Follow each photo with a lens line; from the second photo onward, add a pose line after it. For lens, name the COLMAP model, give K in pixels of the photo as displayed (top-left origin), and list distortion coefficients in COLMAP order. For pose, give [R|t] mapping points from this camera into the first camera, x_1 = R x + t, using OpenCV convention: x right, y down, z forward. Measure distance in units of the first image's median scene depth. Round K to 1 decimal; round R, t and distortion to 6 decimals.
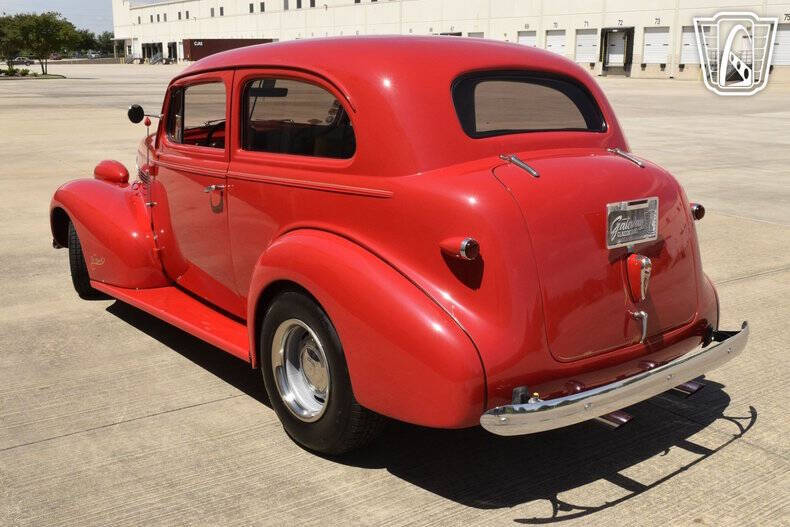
lens RADIAL K [[892.5, 0, 396.7], [0, 892.5, 261.2], [0, 0, 1]] dist [-0.029133, 0.000000]
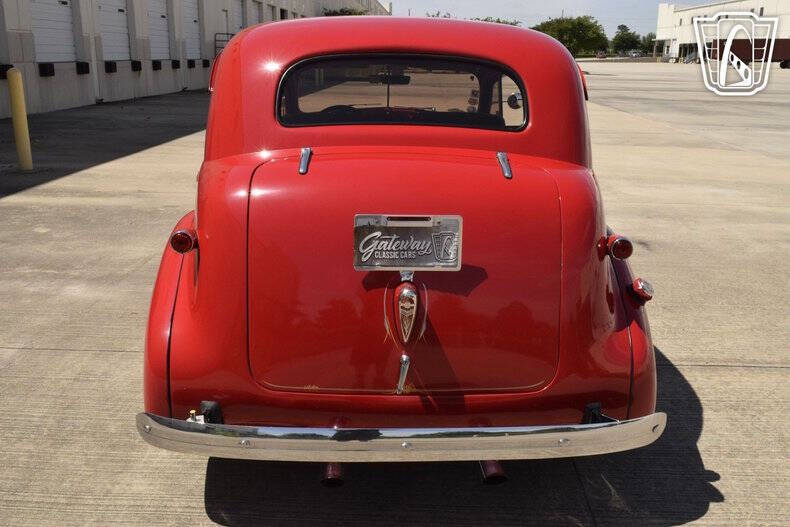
lens RADIAL K [[787.4, 0, 395.2], [0, 787.4, 261.2], [0, 0, 1]] dist [-0.014321, 0.000000]
pose [[0.777717, 0.159244, -0.608109, 0.087221], [-0.142656, 0.986852, 0.075980, -0.010104], [0.612213, 0.027659, 0.790209, 0.056359]]
